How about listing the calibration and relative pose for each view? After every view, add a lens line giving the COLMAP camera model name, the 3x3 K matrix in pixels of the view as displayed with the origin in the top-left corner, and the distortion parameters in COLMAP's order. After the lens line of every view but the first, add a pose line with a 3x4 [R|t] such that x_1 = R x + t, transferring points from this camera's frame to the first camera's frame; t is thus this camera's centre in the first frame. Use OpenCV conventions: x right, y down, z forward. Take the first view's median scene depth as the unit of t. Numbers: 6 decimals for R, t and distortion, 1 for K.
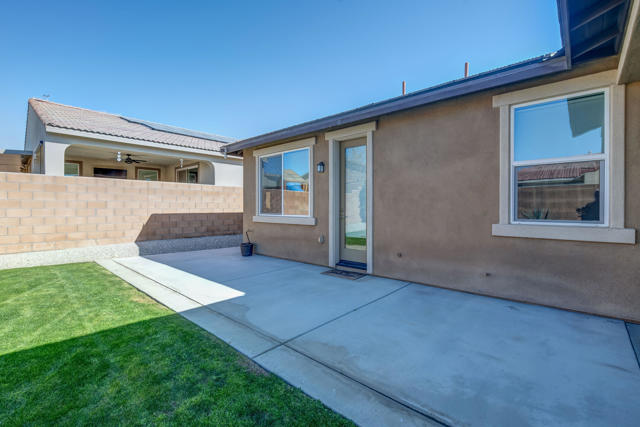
lens RADIAL K [[290.1, 0, 319.7], [0, 290.1, 208.6], [0, 0, 1]] dist [-0.002061, 0.000117]
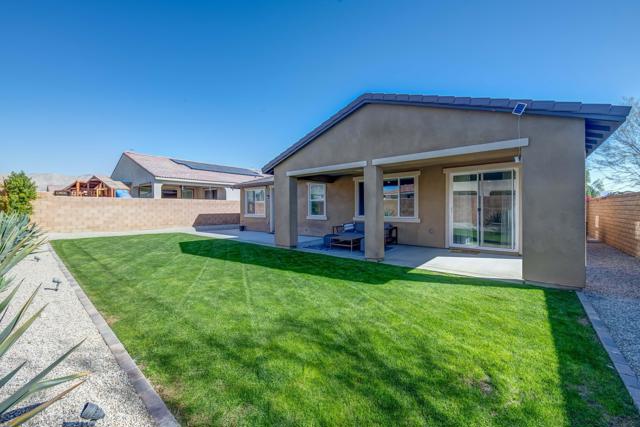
lens RADIAL K [[253.6, 0, 317.8], [0, 253.6, 210.2], [0, 0, 1]] dist [-0.000770, -0.000045]
pose [[0.999485, -0.004563, 0.031753, 0.373443], [0.004555, 0.999990, 0.000320, -0.011993], [-0.031754, -0.000175, 0.999496, -1.339680]]
